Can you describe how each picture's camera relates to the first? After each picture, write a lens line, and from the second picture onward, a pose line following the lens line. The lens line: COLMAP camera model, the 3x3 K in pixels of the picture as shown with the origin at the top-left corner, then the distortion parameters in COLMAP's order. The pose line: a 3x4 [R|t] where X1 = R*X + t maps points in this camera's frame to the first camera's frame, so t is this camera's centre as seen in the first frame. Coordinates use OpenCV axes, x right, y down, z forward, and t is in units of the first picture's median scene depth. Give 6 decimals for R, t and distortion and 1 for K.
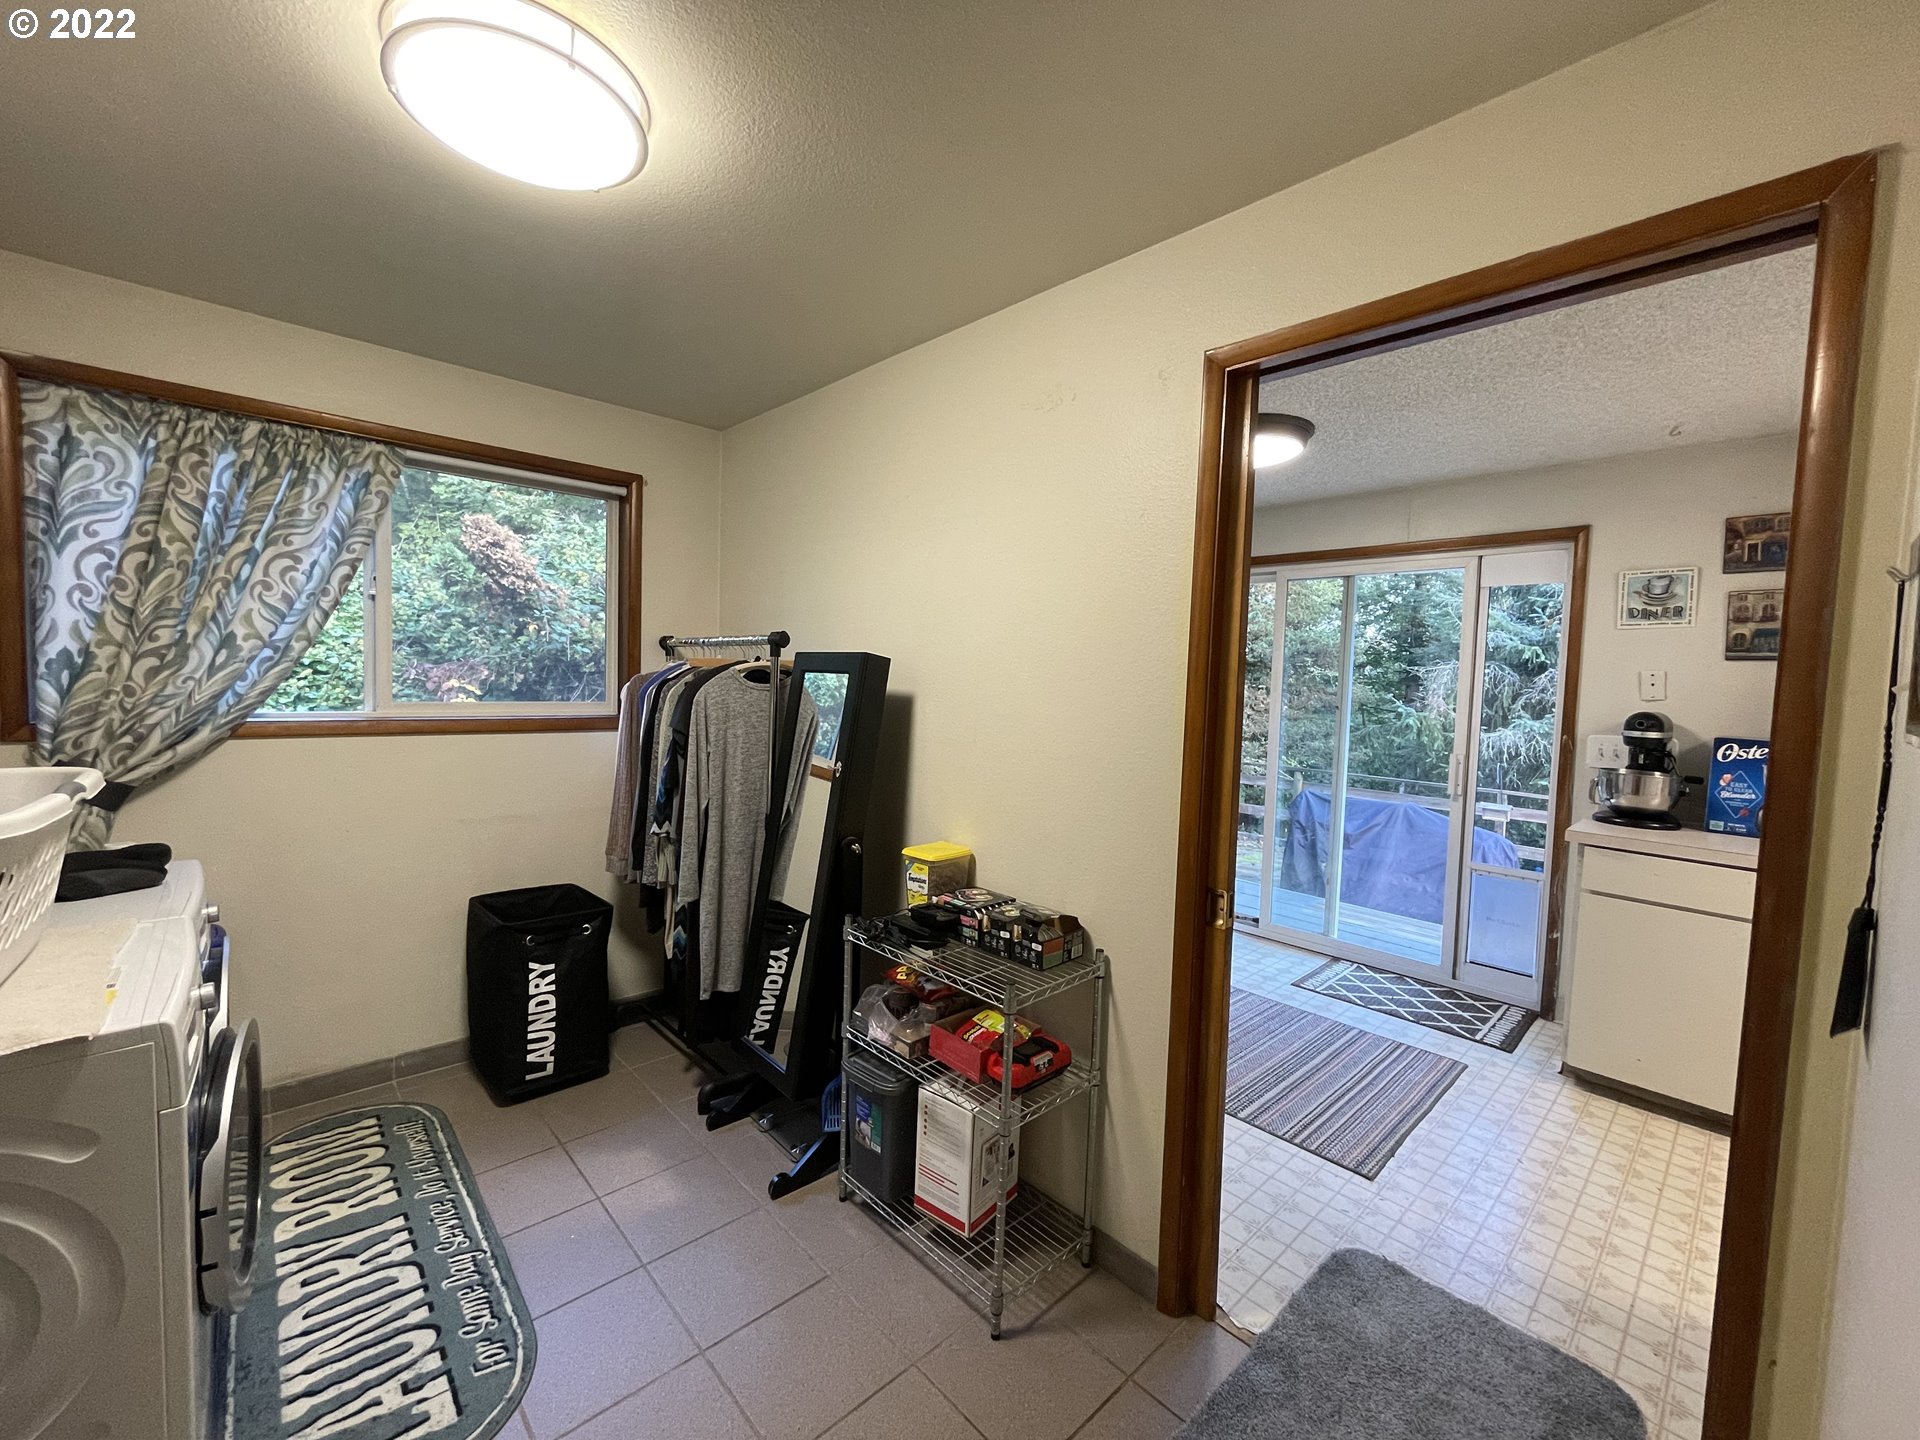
lens RADIAL K [[775.5, 0, 960.0], [0, 775.5, 720.0], [0, 0, 1]] dist [-0.003576, -0.000131]
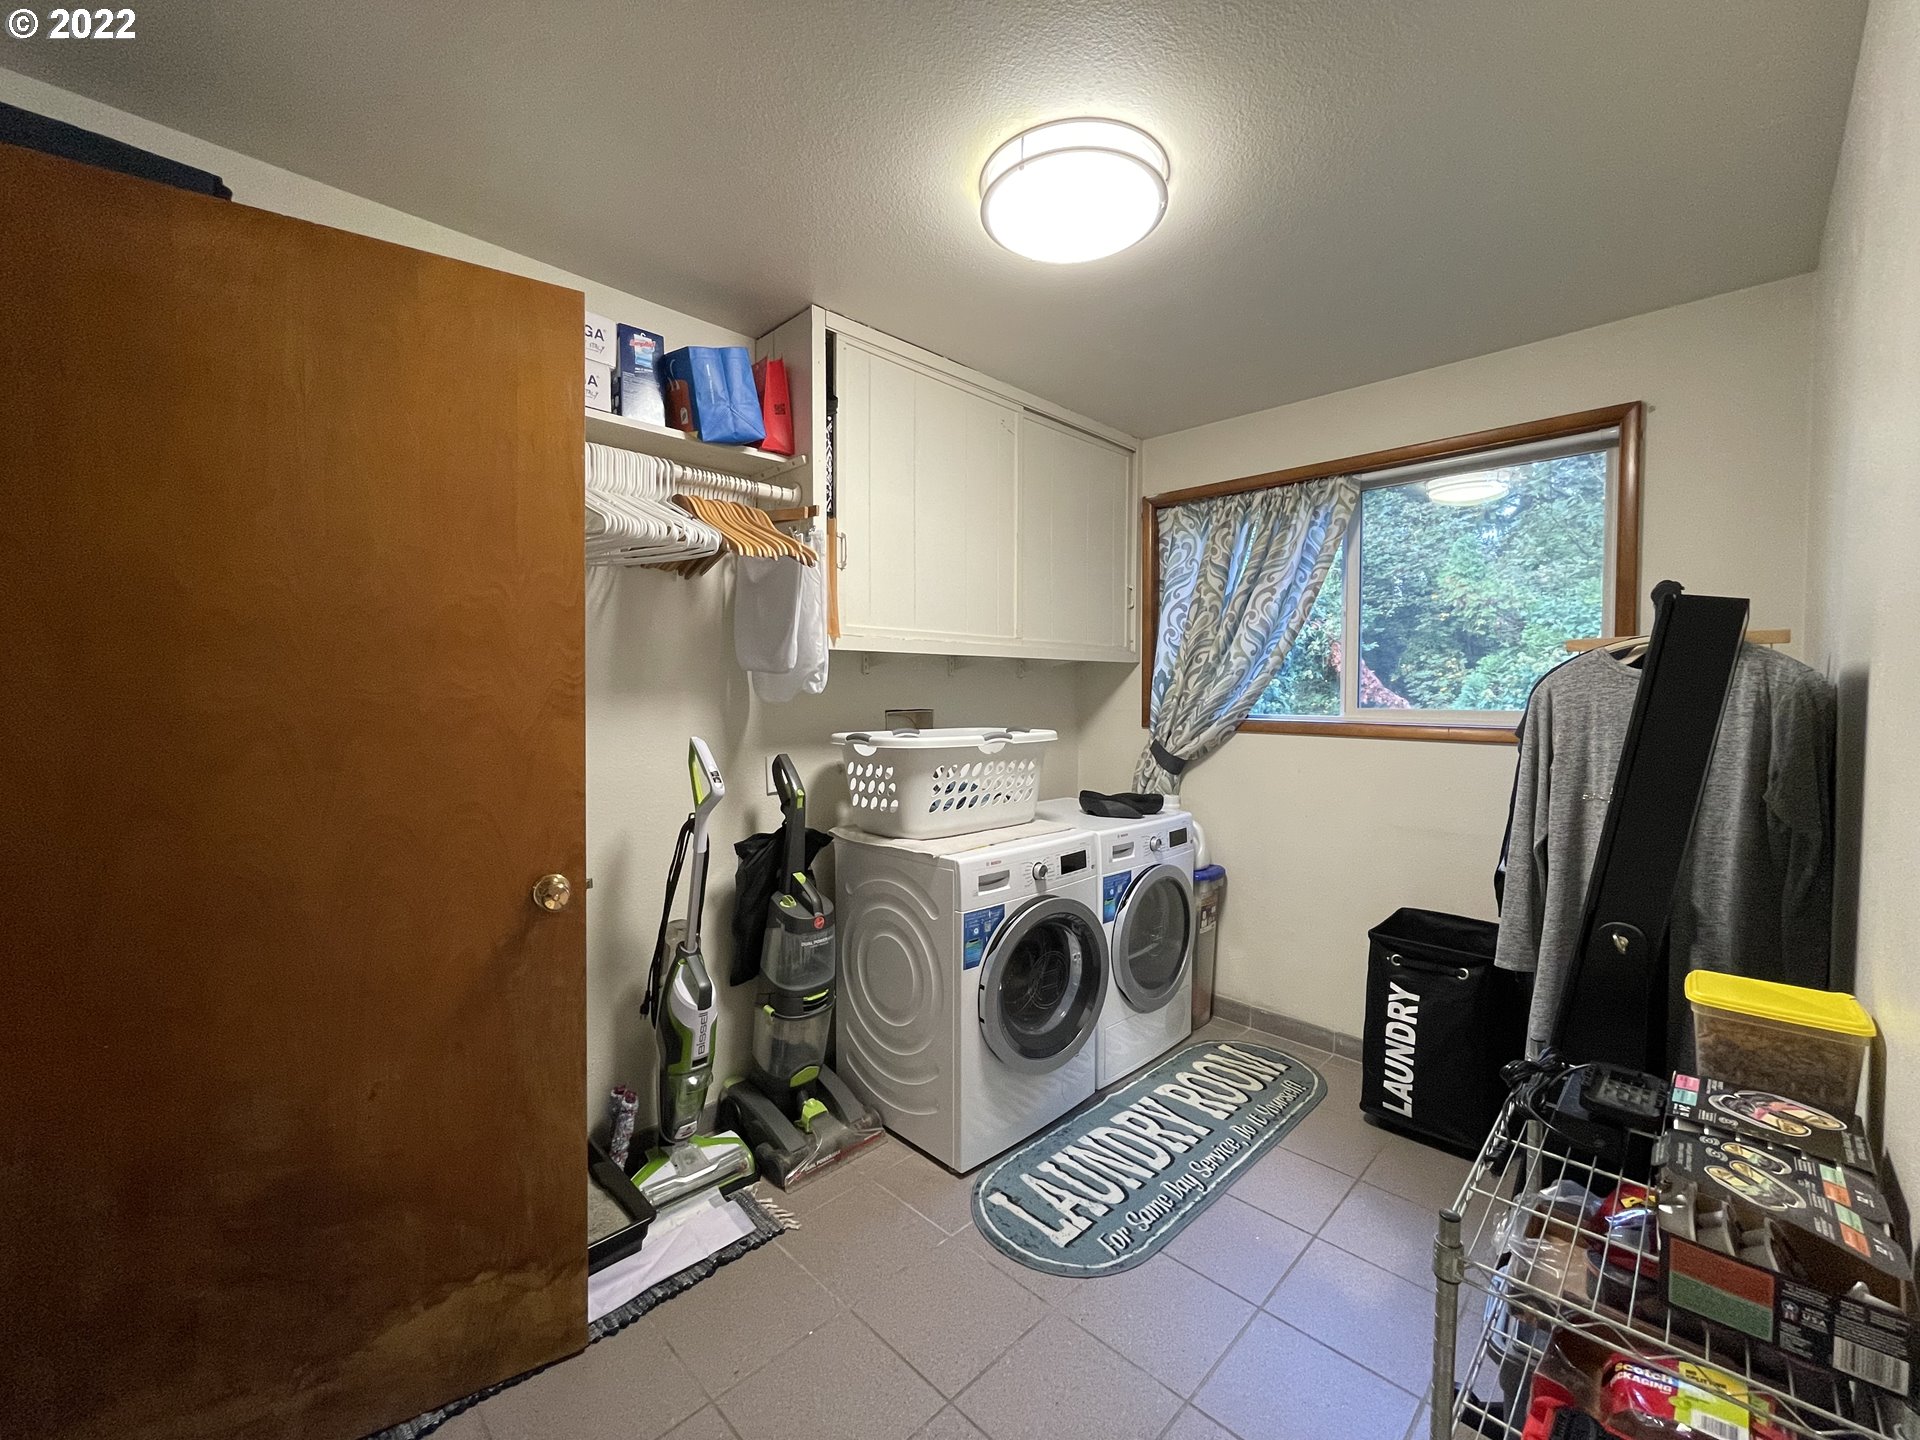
lens RADIAL K [[775.5, 0, 960.0], [0, 775.5, 720.0], [0, 0, 1]] dist [-0.003576, -0.000131]
pose [[0.035205, 0.004071, -0.999372, 0.430625], [-0.061665, 0.998095, 0.001894, 0.033548], [0.997476, 0.061560, 0.035389, 0.514740]]
